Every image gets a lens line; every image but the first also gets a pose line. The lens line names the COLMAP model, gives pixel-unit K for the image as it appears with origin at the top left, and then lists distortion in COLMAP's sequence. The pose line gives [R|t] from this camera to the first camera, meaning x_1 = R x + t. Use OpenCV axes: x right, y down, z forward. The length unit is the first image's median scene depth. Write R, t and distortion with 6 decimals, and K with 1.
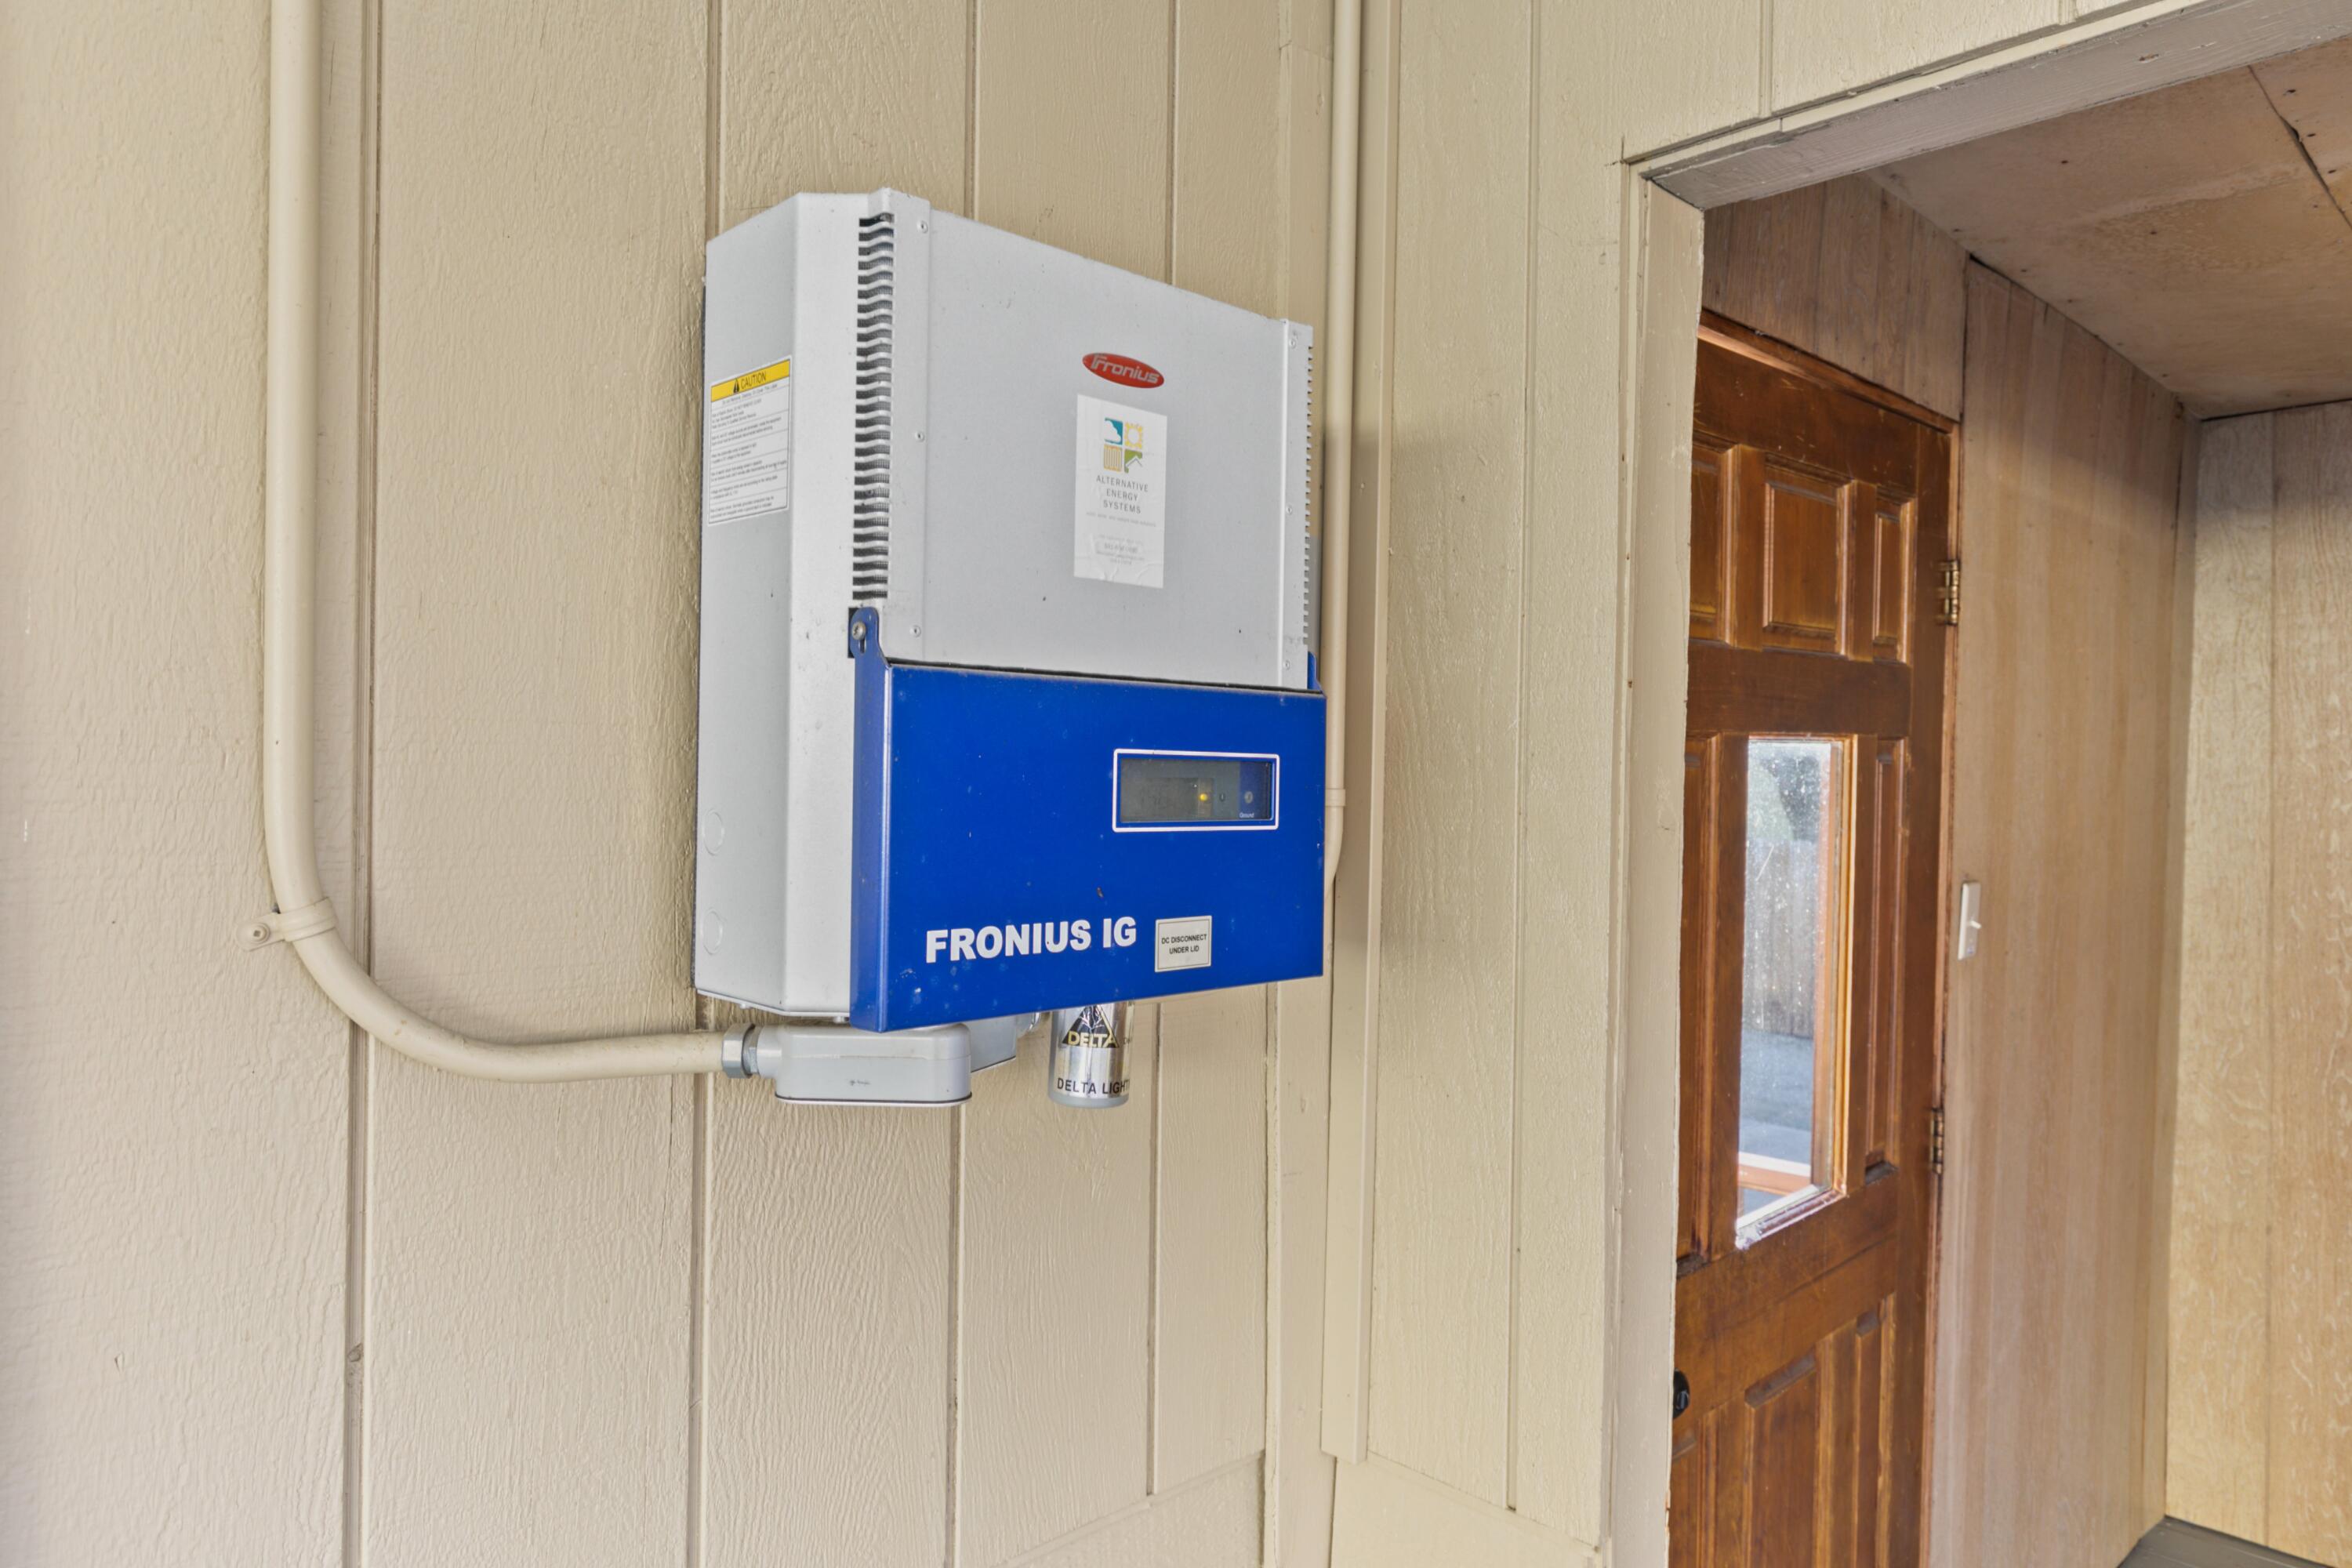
lens RADIAL K [[1493.0, 0, 1179.9], [0, 1493.0, 773.2], [0, 0, 1]] dist [-0.004365, -0.002367]
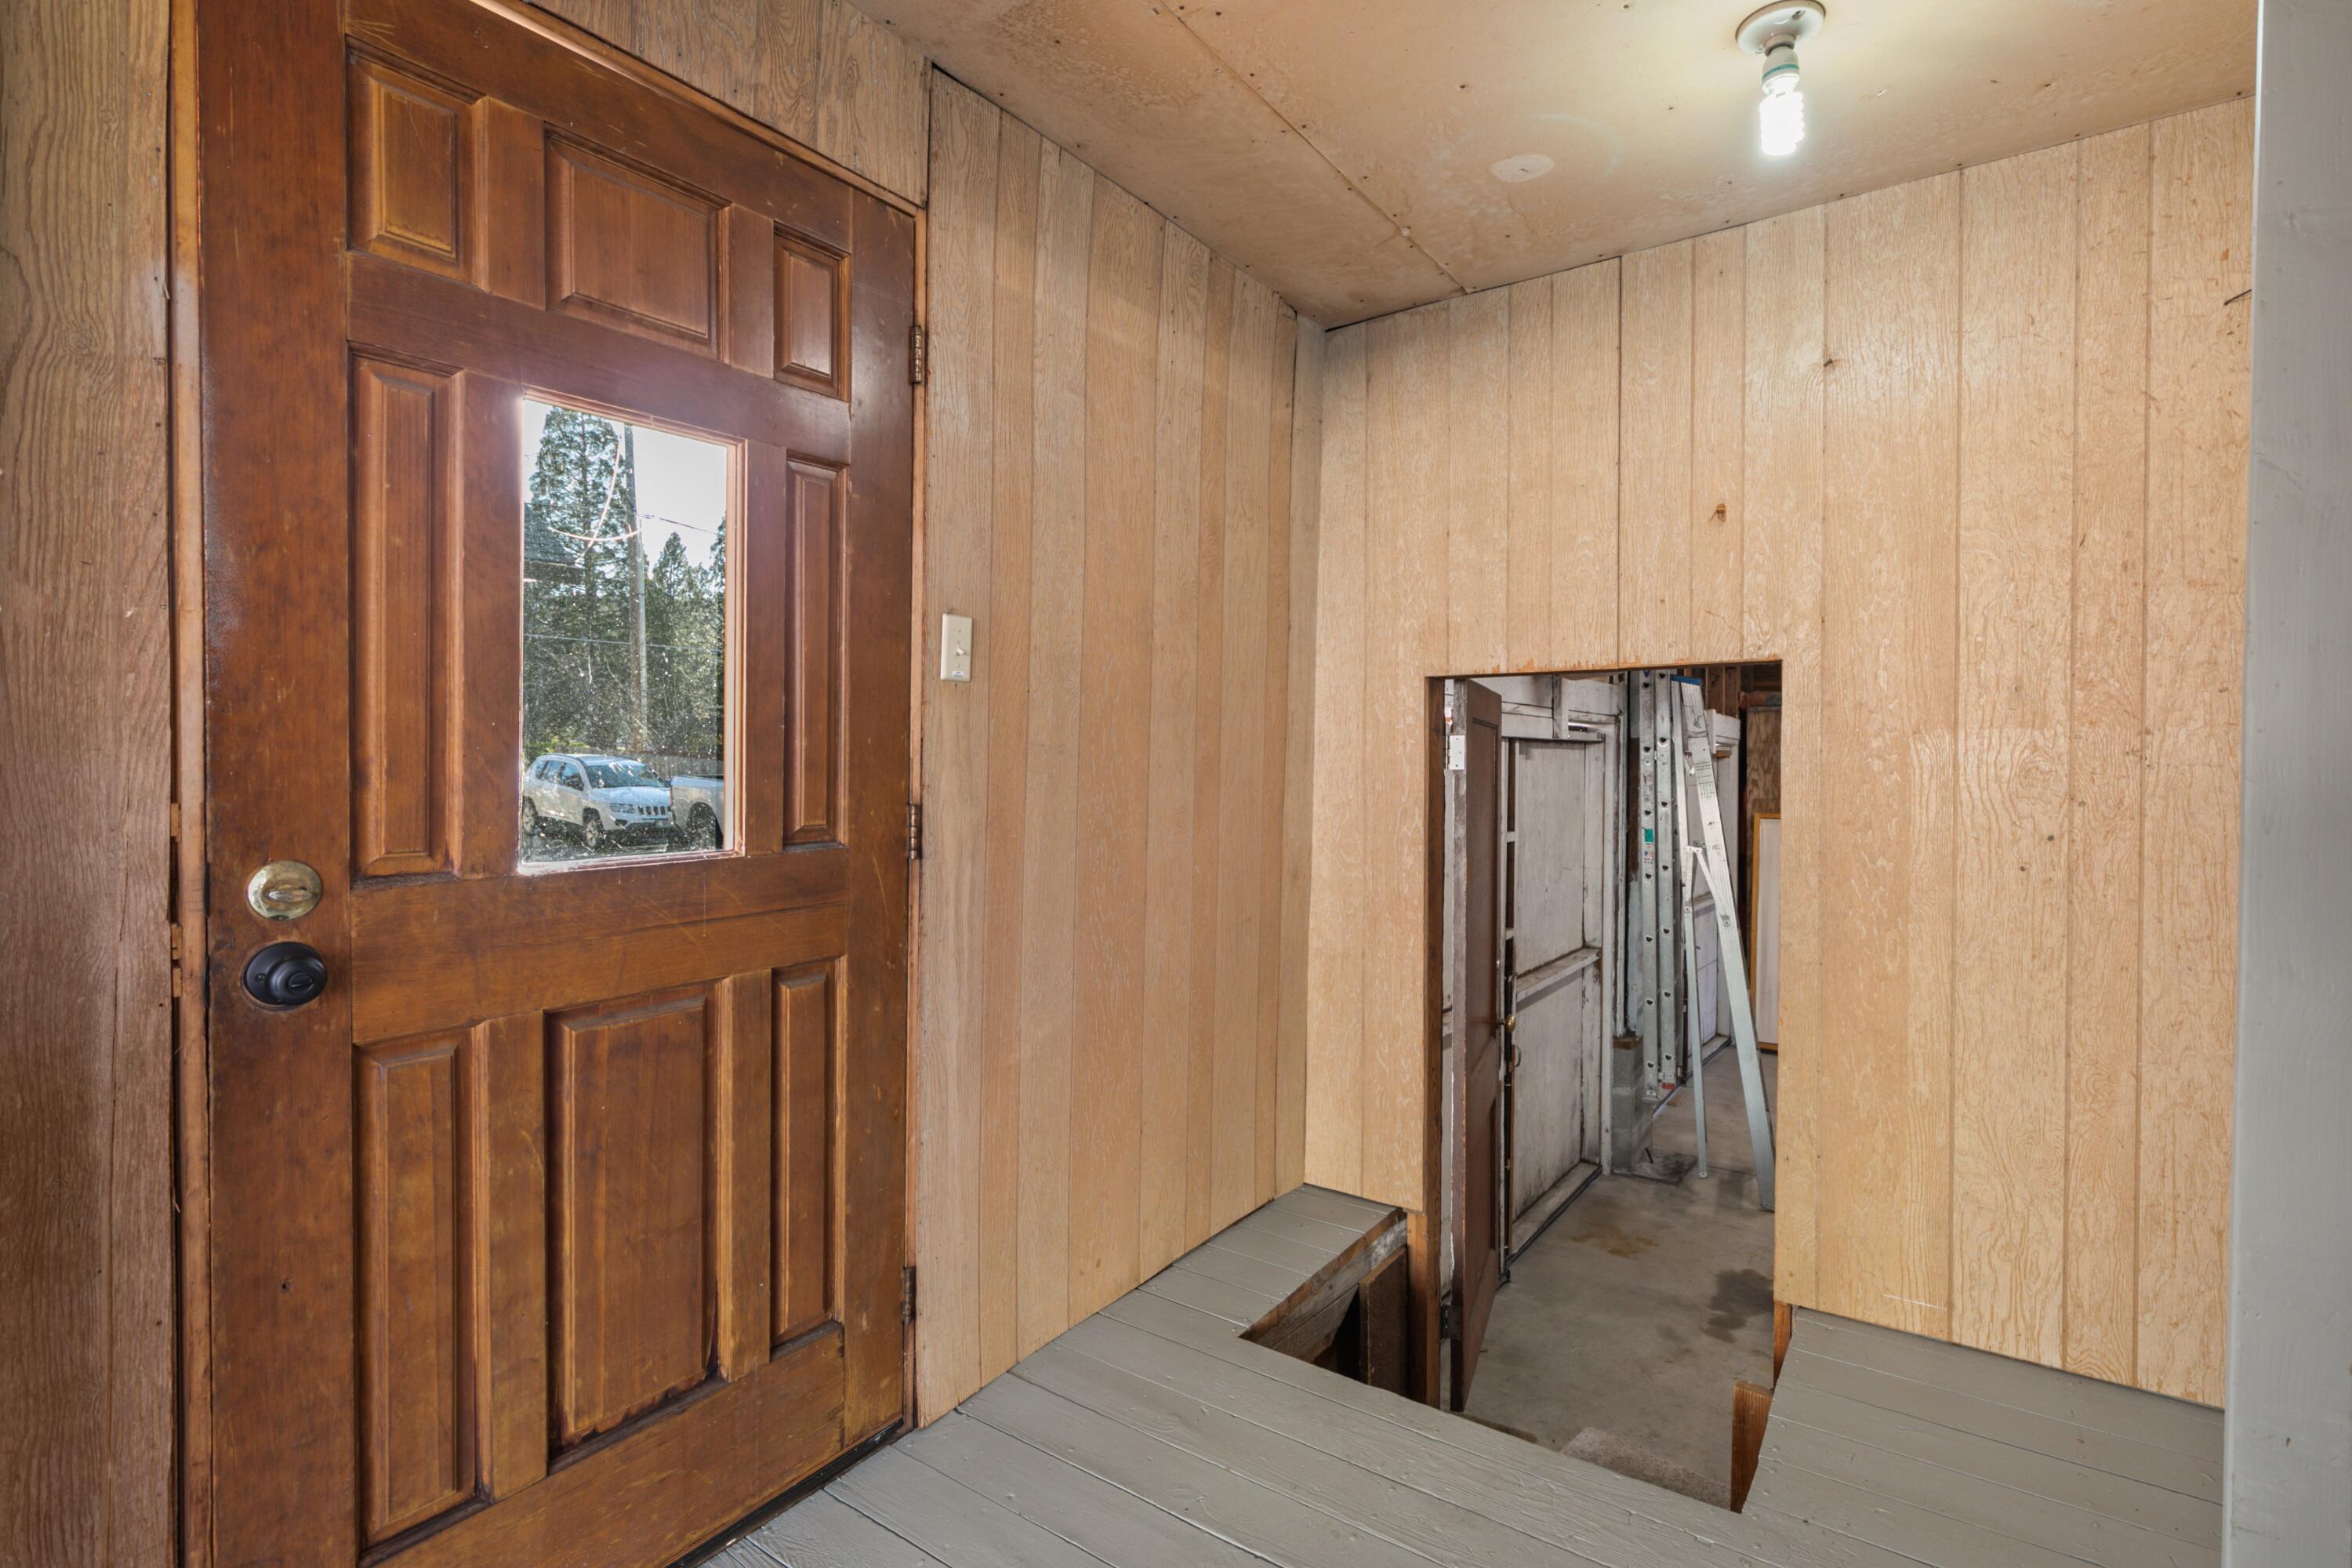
lens RADIAL K [[1107.4, 0, 1186.2], [0, 1107.4, 778.4], [0, 0, 1]] dist [-0.002412, 0.001311]
pose [[0.982292, -0.004653, 0.187299, 0.402851], [0.002041, 0.999898, 0.014136, 0.140206], [-0.187346, -0.013504, 0.982201, 0.082058]]
